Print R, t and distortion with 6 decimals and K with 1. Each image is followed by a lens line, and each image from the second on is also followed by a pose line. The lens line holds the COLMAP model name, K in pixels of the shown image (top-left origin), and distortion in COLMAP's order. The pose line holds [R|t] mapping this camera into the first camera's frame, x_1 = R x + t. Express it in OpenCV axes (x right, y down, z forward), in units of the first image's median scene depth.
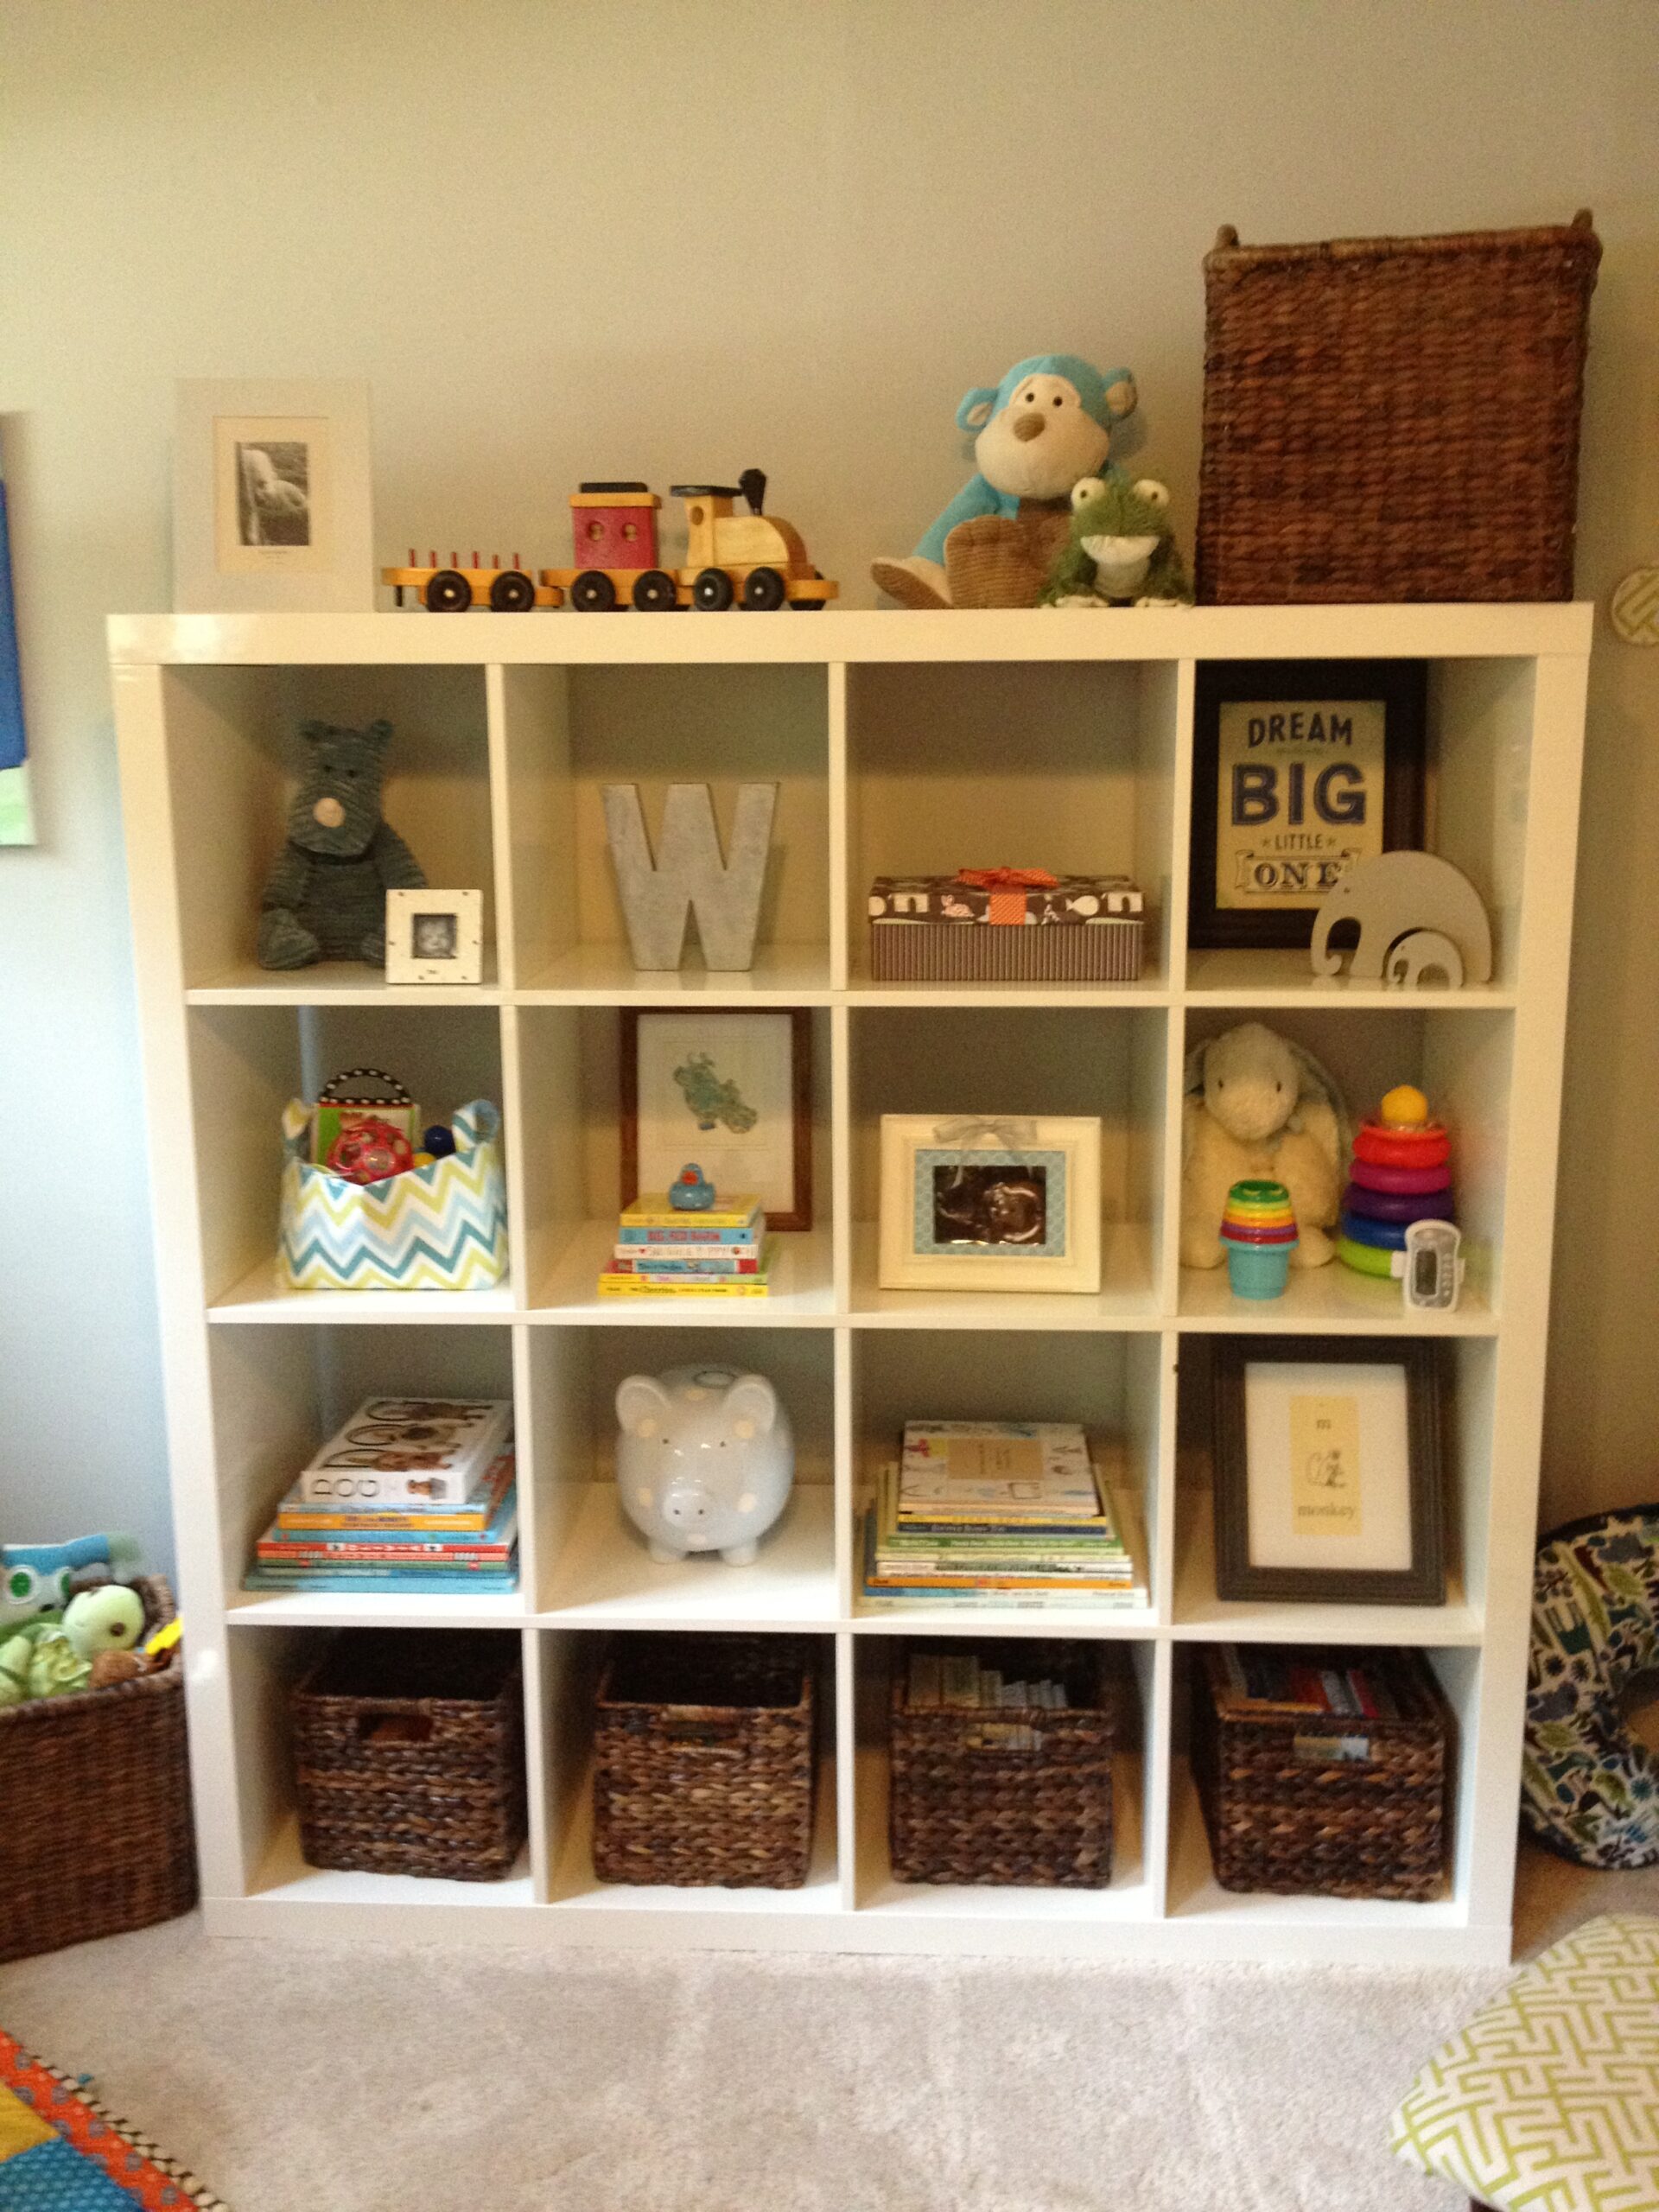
lens RADIAL K [[2069.5, 0, 820.8], [0, 2069.5, 1096.8], [0, 0, 1]] dist [0.164494, -0.383854]
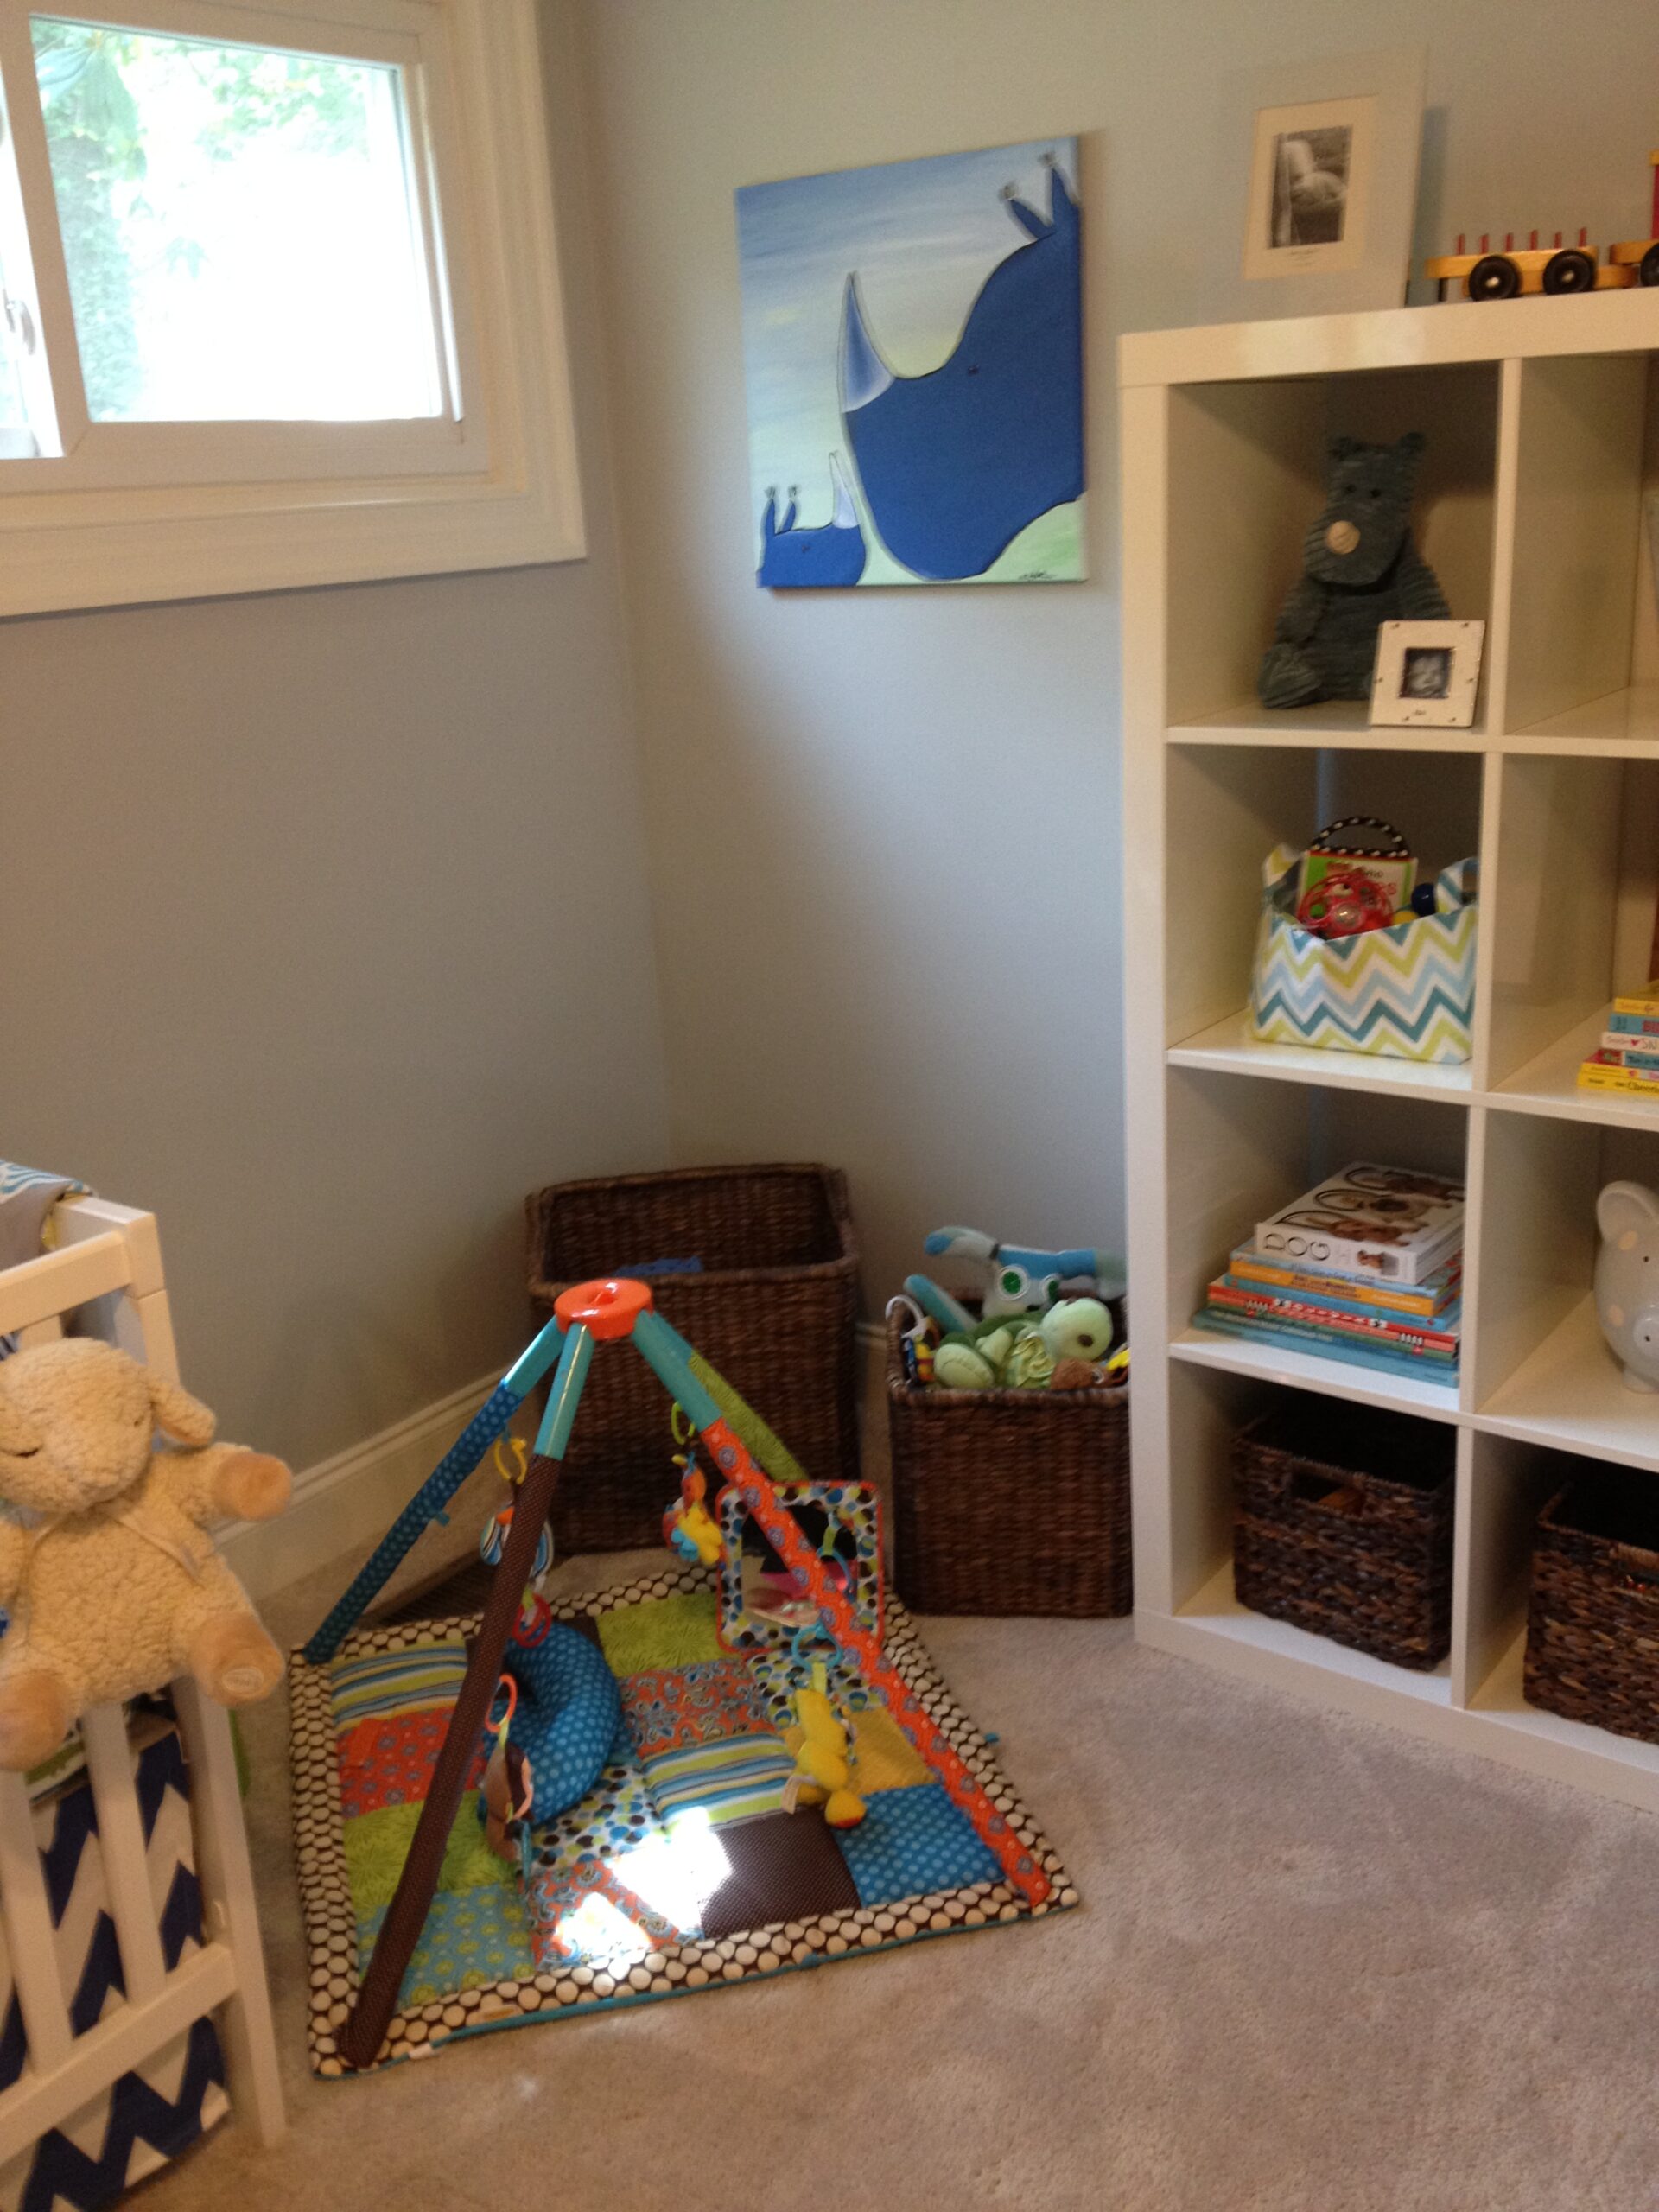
lens RADIAL K [[2069.5, 0, 820.8], [0, 2069.5, 1096.8], [0, 0, 1]] dist [0.164494, -0.383854]
pose [[0.832245, 0.127357, -0.539582, 0.107073], [-0.062222, 0.988565, 0.137359, -0.003315], [0.550906, -0.080742, 0.830652, 0.070617]]
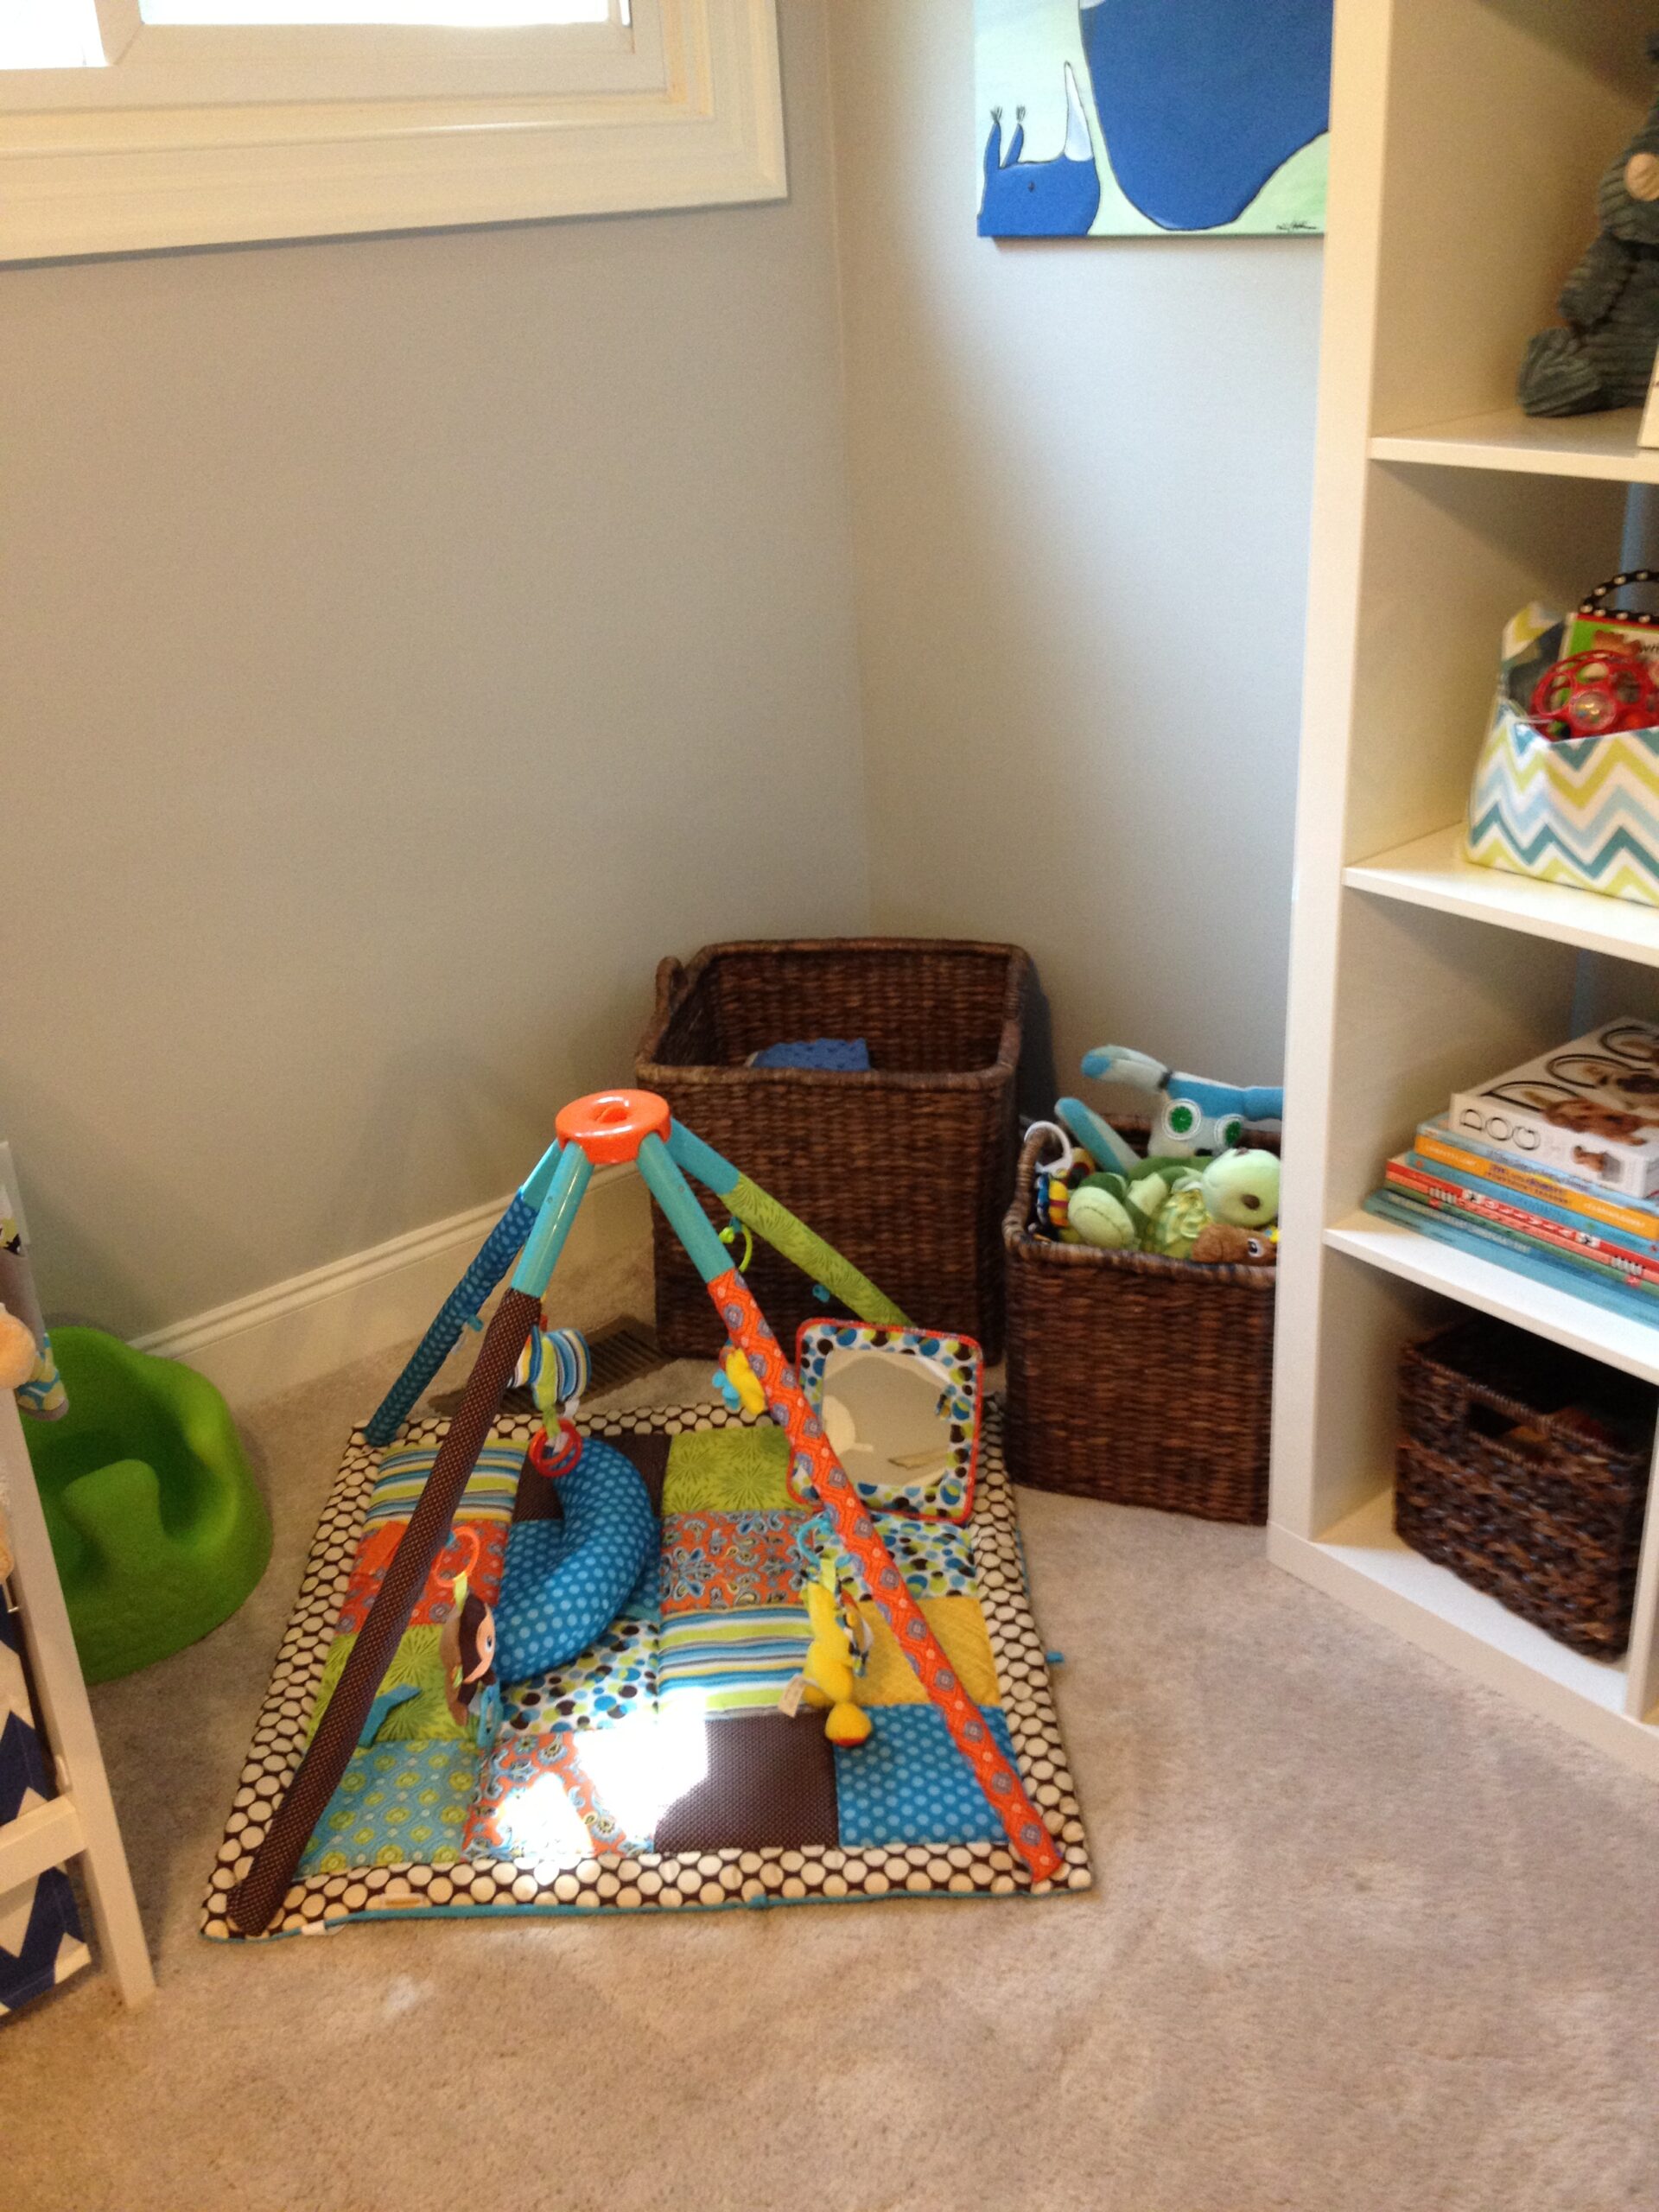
lens RADIAL K [[2065.8, 0, 835.8], [0, 2065.8, 1080.0], [0, 0, 1]] dist [0.121609, -0.250087]
pose [[0.679877, 0.278198, -0.678509, 0.122777], [-0.099508, 0.951688, 0.290497, -0.028755], [0.726544, -0.129985, 0.674713, 0.311160]]
